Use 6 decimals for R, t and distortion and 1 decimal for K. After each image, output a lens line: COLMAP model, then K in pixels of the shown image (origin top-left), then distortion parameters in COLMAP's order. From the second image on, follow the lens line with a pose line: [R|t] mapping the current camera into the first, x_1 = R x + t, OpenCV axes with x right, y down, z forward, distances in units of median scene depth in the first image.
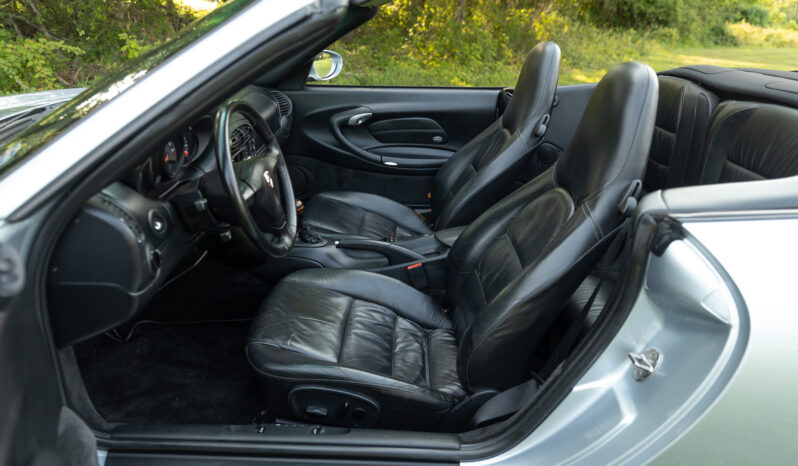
lens RADIAL K [[510.5, 0, 400.4], [0, 510.5, 232.9], [0, 0, 1]] dist [0.019181, 0.000519]
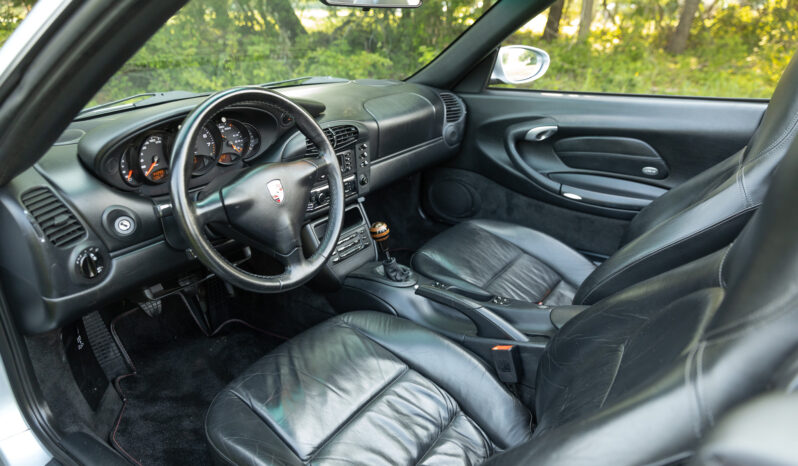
lens RADIAL K [[510.5, 0, 399.9], [0, 510.5, 231.4], [0, 0, 1]] dist [0.019181, 0.000519]
pose [[0.828294, 0.178538, -0.531086, 0.182071], [-0.195353, 0.980416, 0.024914, -0.056960], [0.525134, 0.083113, 0.846951, 0.253678]]
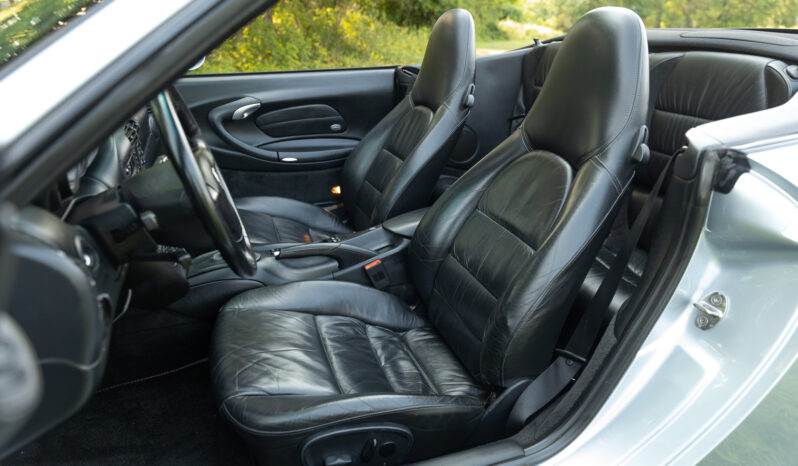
lens RADIAL K [[510.5, 0, 394.4], [0, 510.5, 234.0], [0, 0, 1]] dist [0.019181, 0.000519]
pose [[0.936903, -0.158146, 0.311774, -0.148327], [0.159562, 0.986962, 0.021139, 0.000809], [-0.311052, 0.029942, 0.949921, 0.117163]]
